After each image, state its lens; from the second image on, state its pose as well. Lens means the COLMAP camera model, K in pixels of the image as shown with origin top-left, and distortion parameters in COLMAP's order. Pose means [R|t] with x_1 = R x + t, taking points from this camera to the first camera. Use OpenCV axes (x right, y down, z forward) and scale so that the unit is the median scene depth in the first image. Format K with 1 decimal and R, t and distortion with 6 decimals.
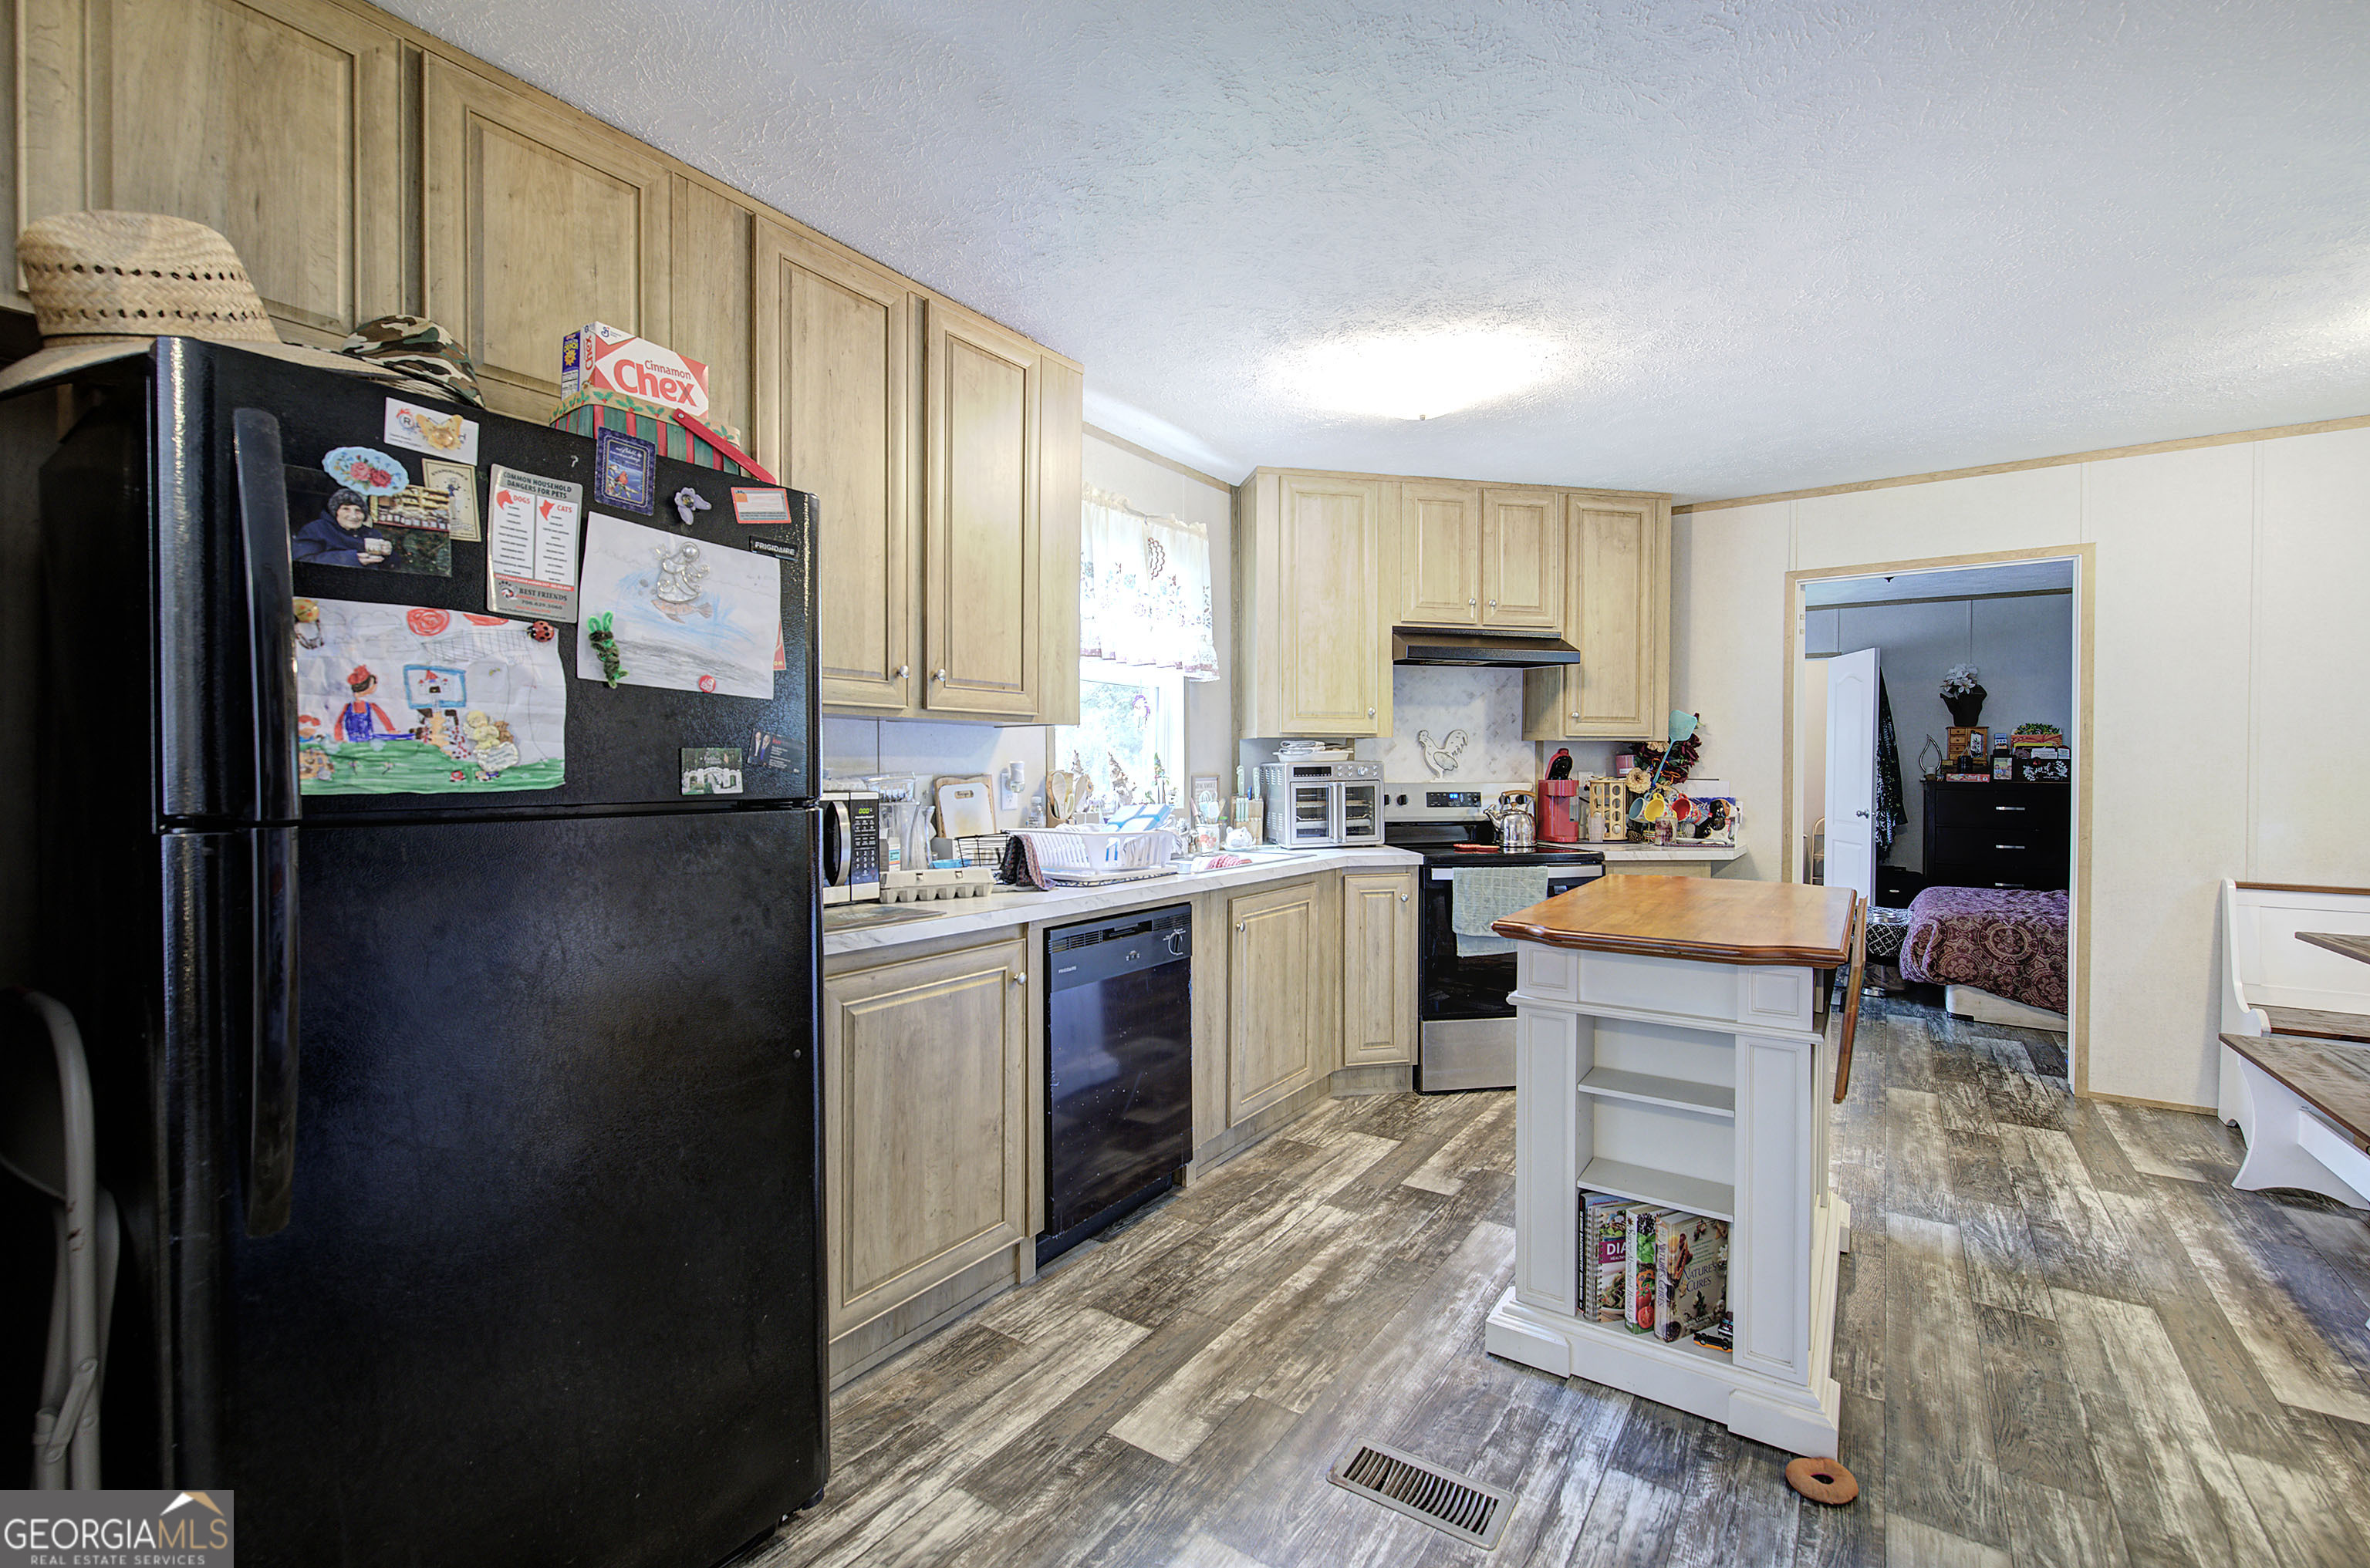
lens RADIAL K [[1008.8, 0, 1197.8], [0, 1008.8, 779.2], [0, 0, 1]] dist [-0.001331, 0.001327]
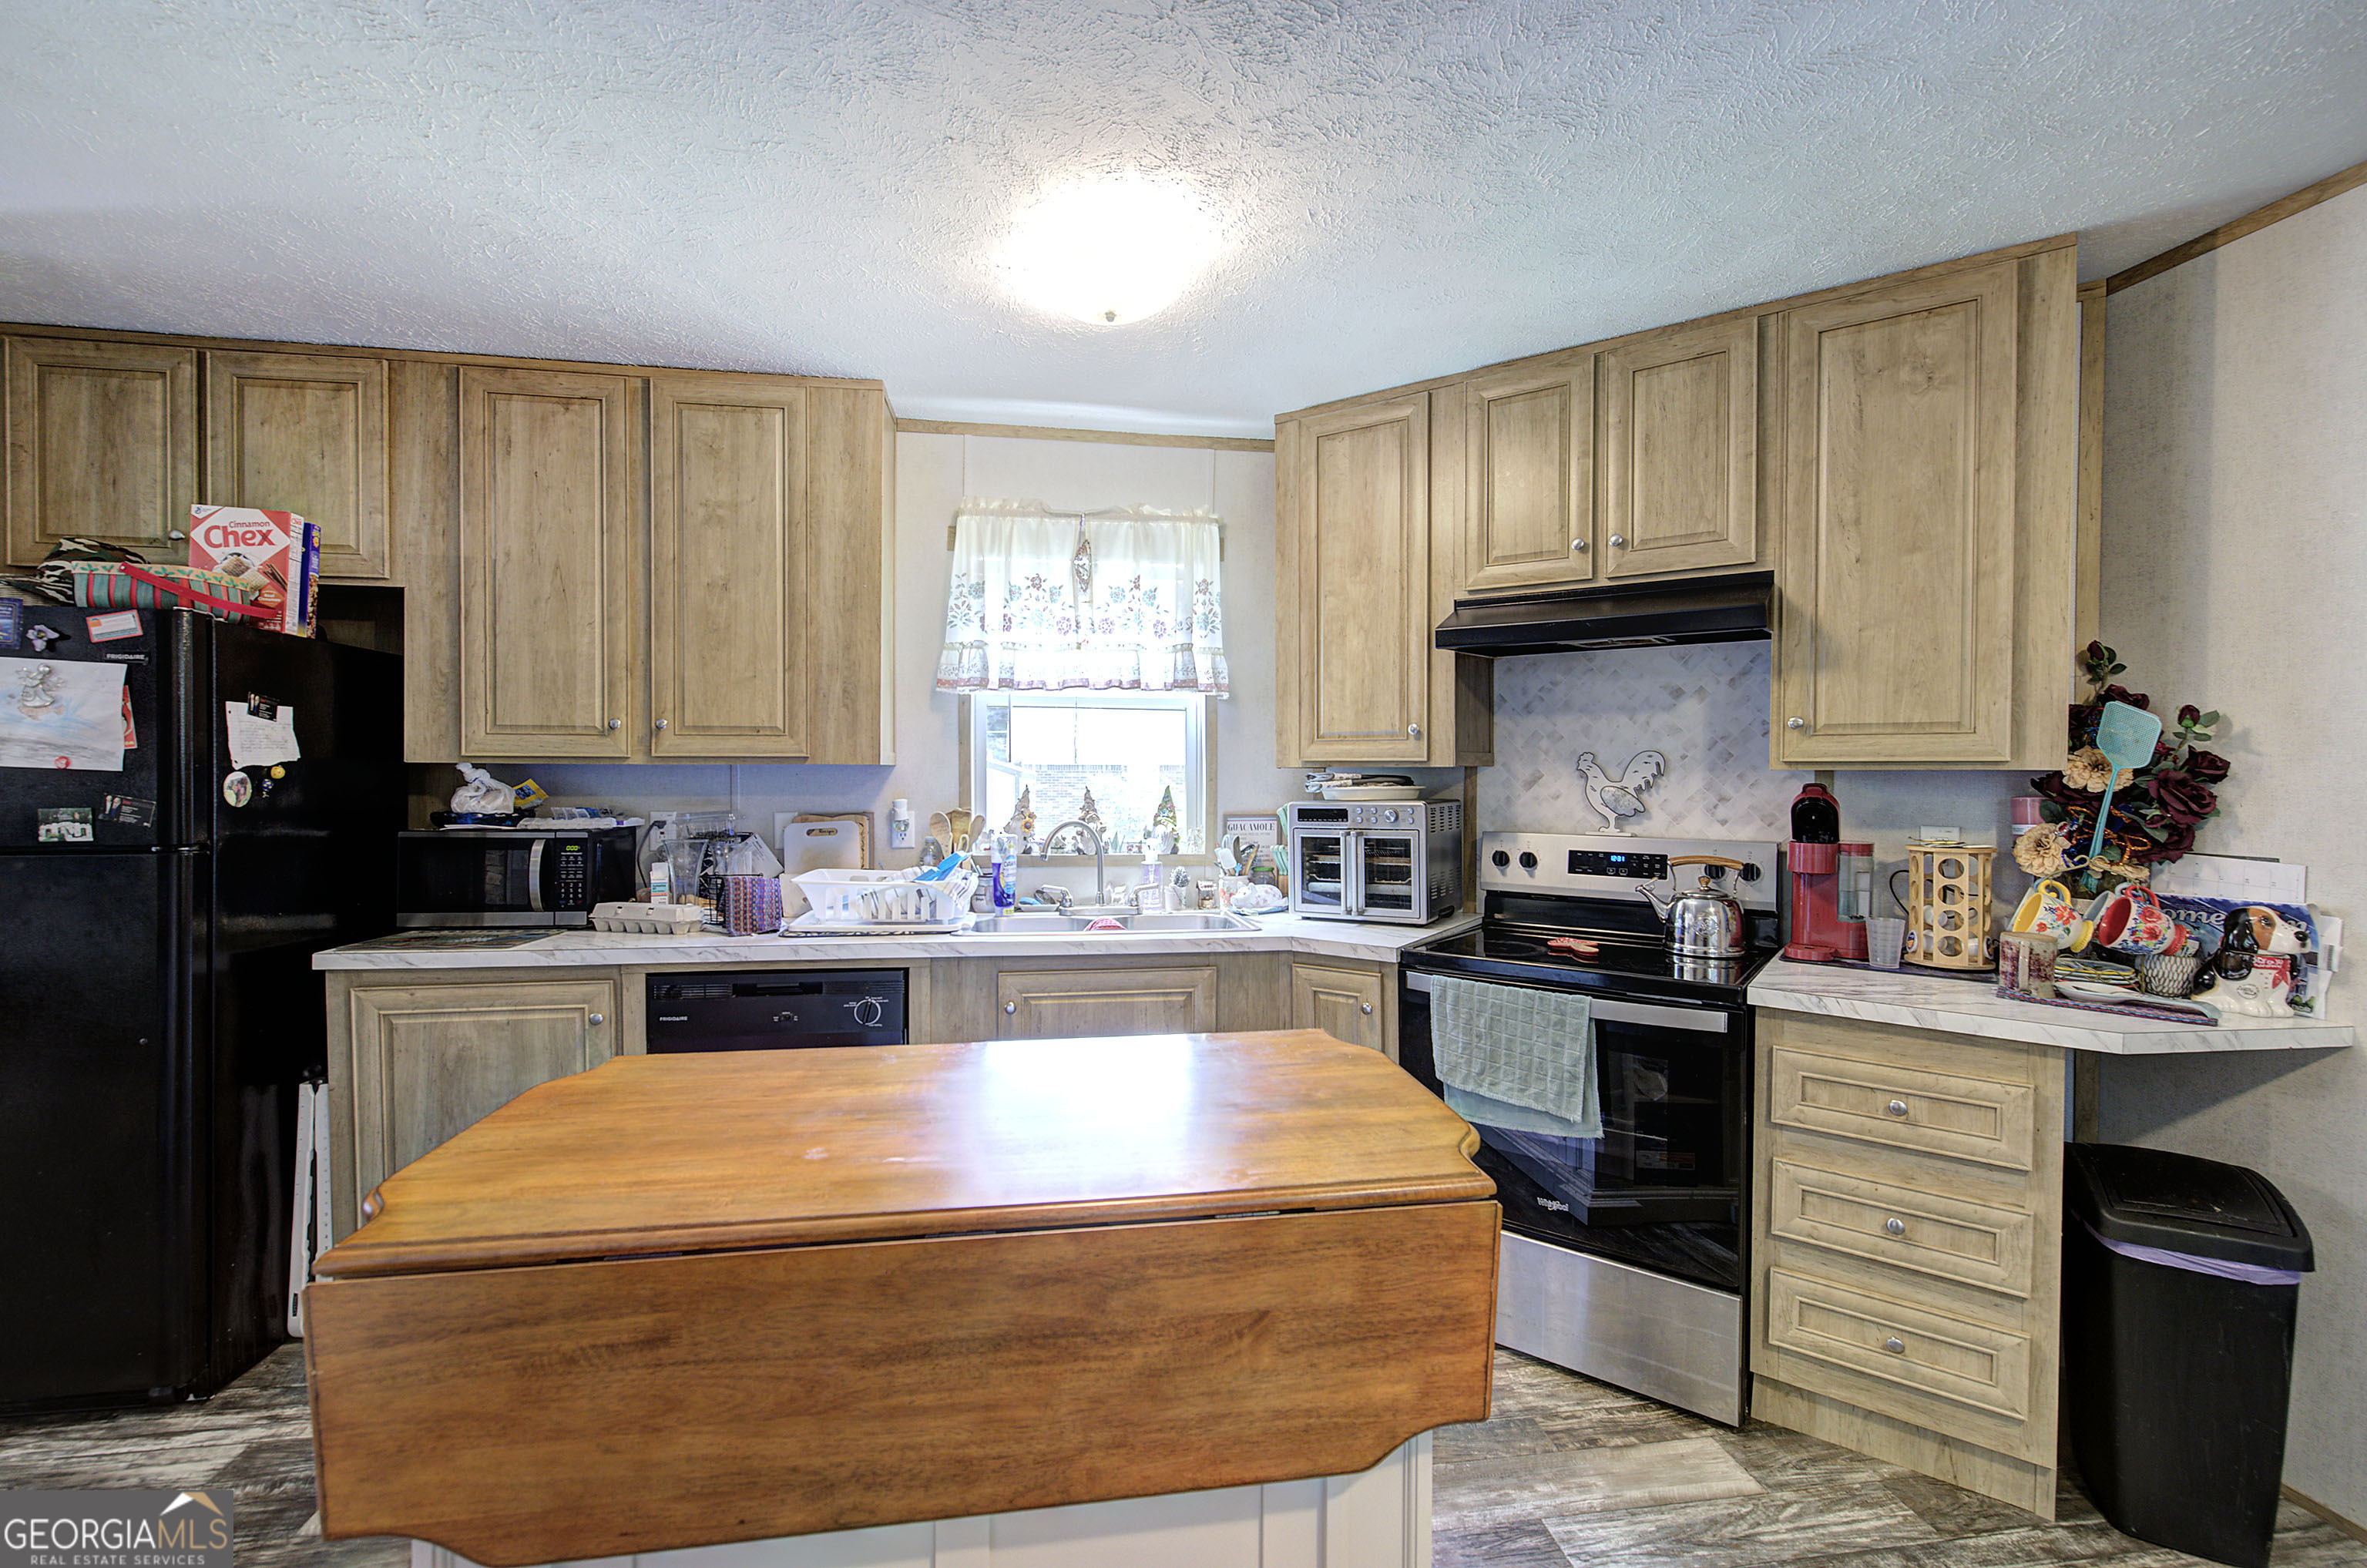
lens RADIAL K [[1007.7, 0, 1185.0], [0, 1007.7, 780.3], [0, 0, 1]] dist [-0.001331, 0.001327]
pose [[0.684643, 0.008164, -0.728833, 0.654546], [-0.011154, 0.999938, 0.000723, -0.036222], [0.728793, 0.007635, 0.684692, 0.484700]]
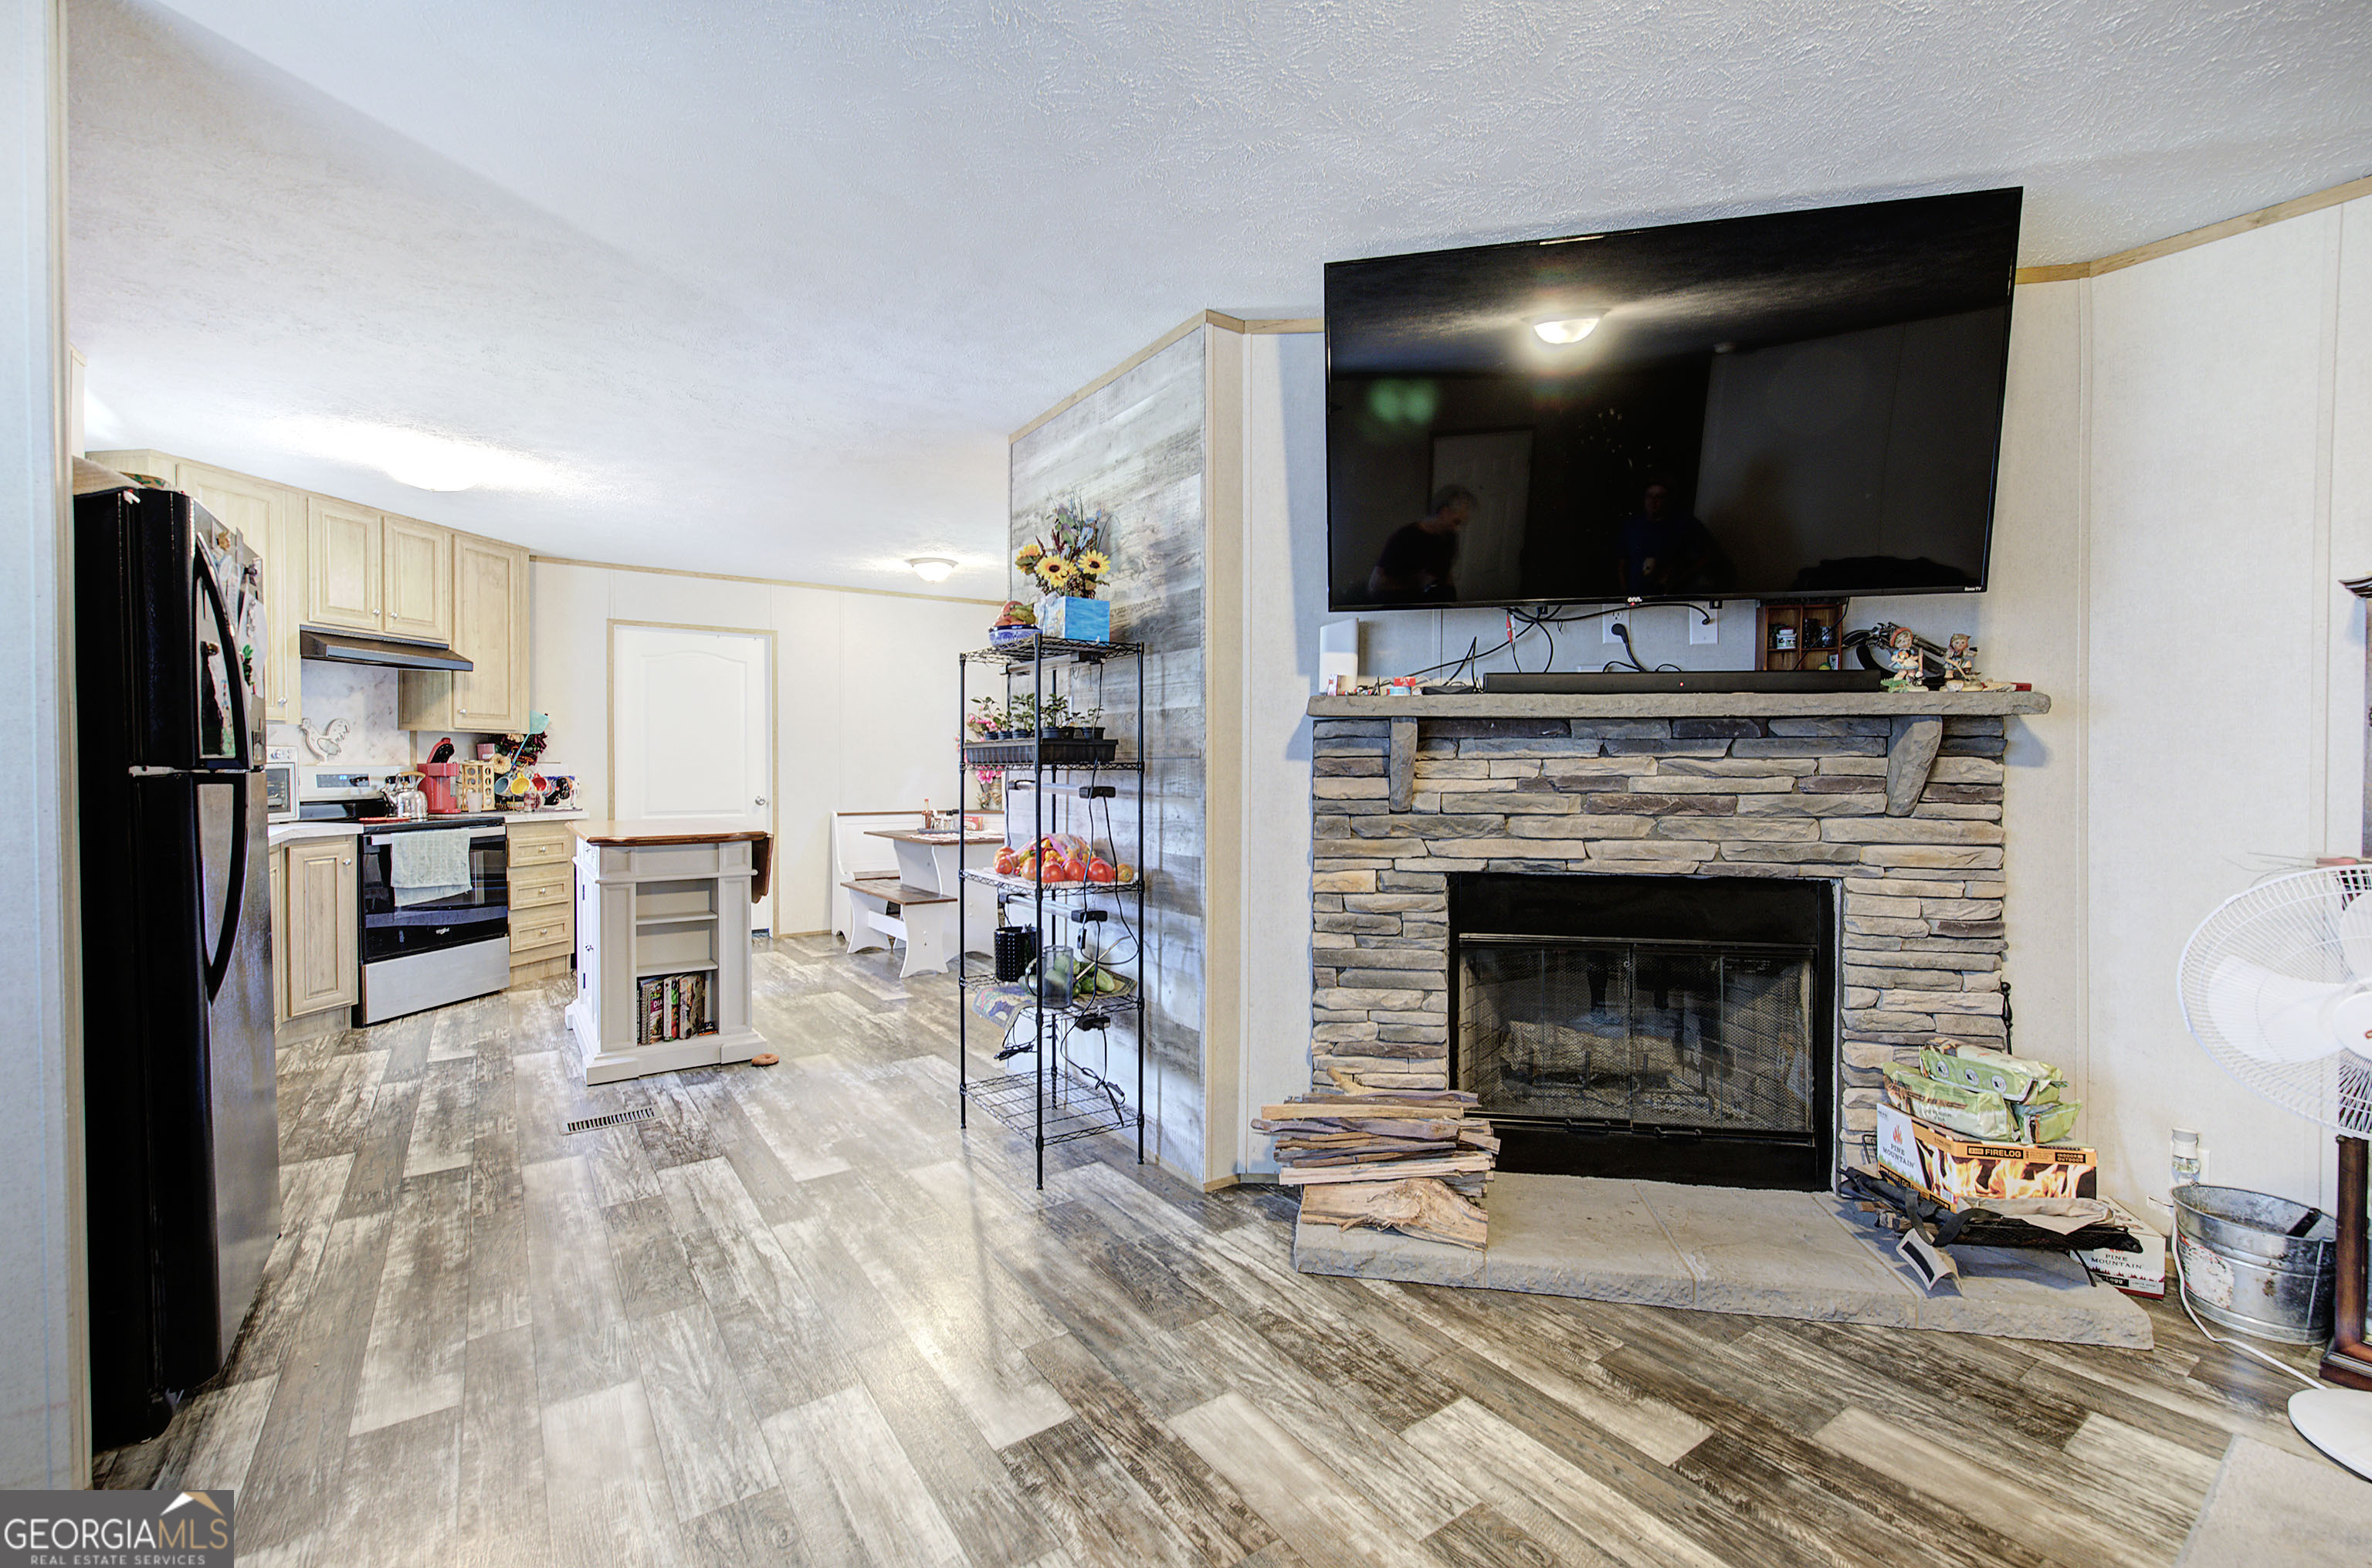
lens RADIAL K [[1009.7, 0, 1195.1], [0, 1009.7, 780.7], [0, 0, 1]] dist [-0.001331, 0.001327]
pose [[0.352398, -0.018161, 0.935674, -0.588318], [0.009671, 0.999829, 0.015764, 0.014624], [-0.935800, 0.003493, 0.352513, -0.365384]]
